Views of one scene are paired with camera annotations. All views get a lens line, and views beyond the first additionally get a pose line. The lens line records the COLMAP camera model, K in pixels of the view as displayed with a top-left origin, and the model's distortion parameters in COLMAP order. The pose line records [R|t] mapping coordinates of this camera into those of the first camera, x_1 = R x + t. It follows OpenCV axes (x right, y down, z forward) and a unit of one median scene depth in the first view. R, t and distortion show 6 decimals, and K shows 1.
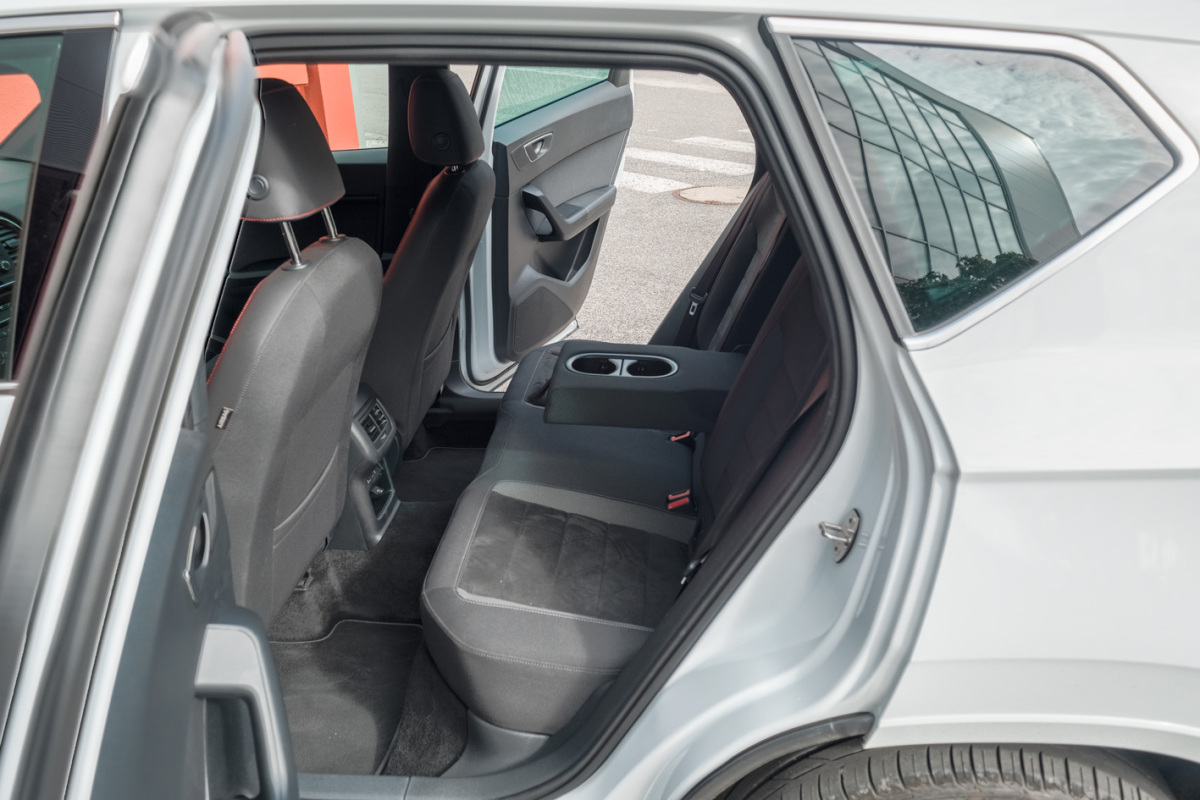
lens RADIAL K [[943.4, 0, 600.0], [0, 943.4, 400.0], [0, 0, 1]] dist [0.008881, 0.005720]
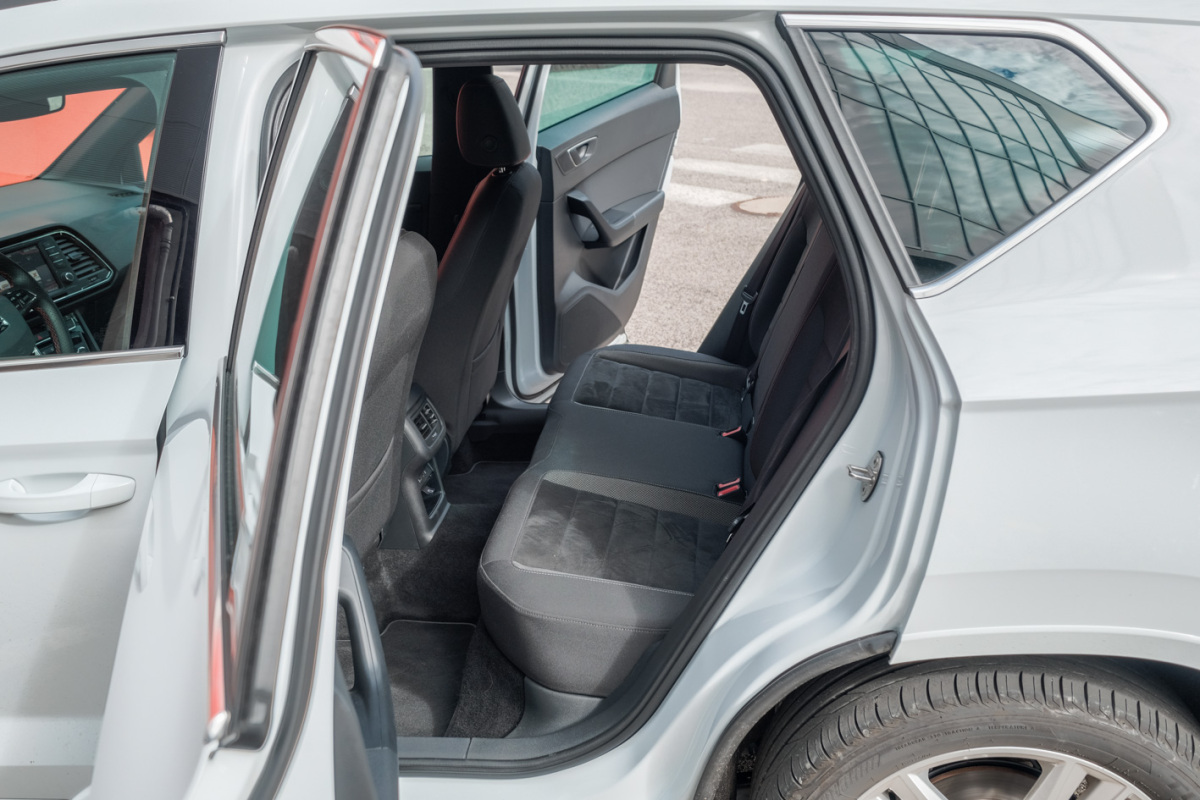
lens RADIAL K [[1102.9, 0, 600.0], [0, 1102.9, 400.0], [0, 0, 1]] dist [0.009886, 0.009657]
pose [[0.998459, -0.019701, -0.051871, 0.009384], [0.016949, 0.998452, -0.052974, 0.071334], [0.052835, 0.052013, 0.997248, -0.177329]]
